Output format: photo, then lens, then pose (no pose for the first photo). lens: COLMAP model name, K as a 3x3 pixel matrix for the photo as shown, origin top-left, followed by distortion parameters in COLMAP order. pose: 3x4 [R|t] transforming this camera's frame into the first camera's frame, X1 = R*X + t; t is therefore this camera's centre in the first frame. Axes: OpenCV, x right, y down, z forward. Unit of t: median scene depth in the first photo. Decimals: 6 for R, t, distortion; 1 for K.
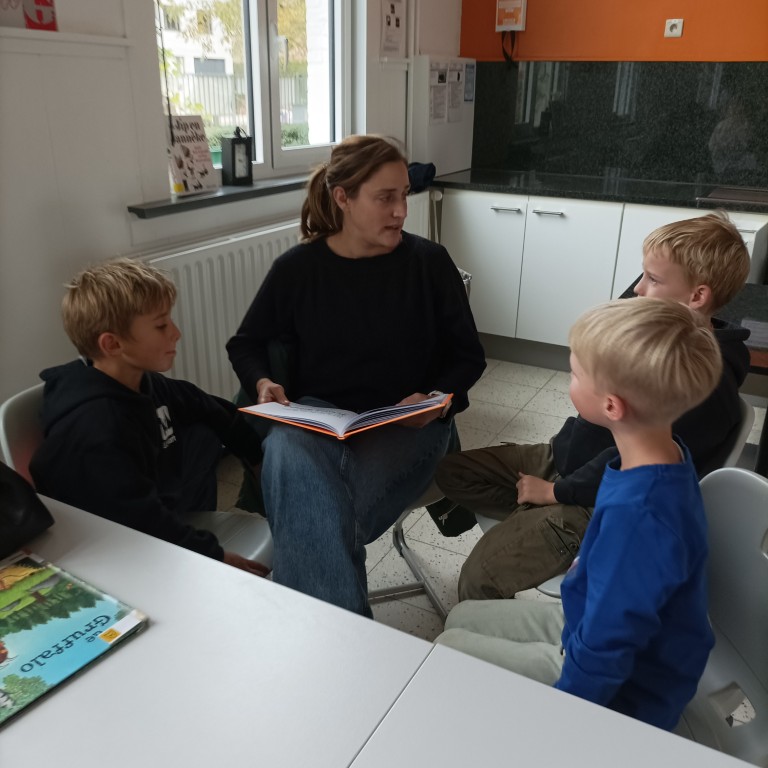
lens RADIAL K [[747.4, 0, 384.0], [0, 747.4, 384.0], [0, 0, 1]] dist [0.003358, 0.001439]
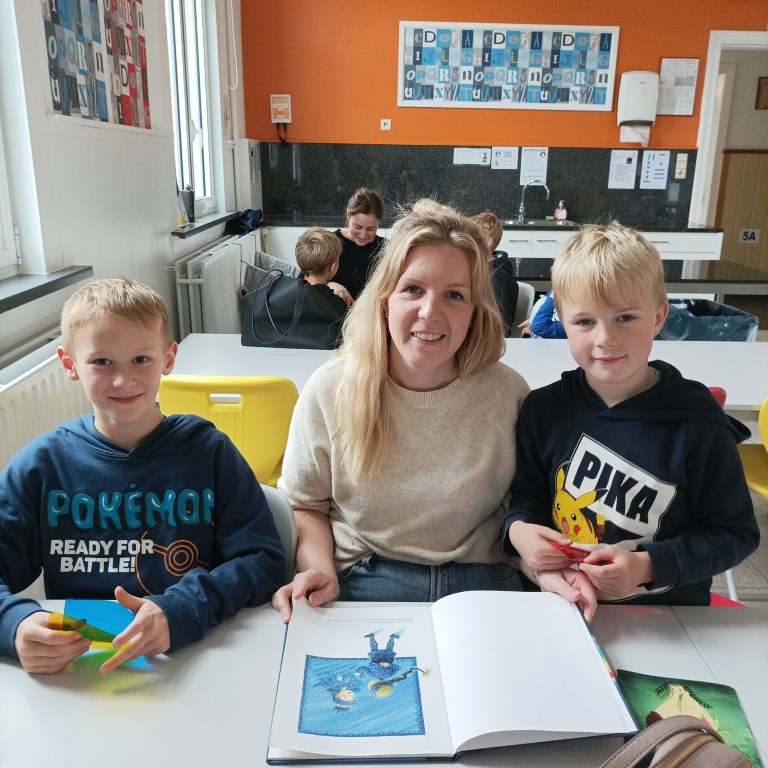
lens RADIAL K [[747.4, 0, 384.0], [0, 747.4, 384.0], [0, 0, 1]] dist [0.003358, 0.001439]
pose [[0.860757, -0.145691, 0.487720, -0.463687], [0.186540, 0.981790, -0.035937, 0.133200], [-0.473603, 0.121912, 0.872260, -0.339378]]
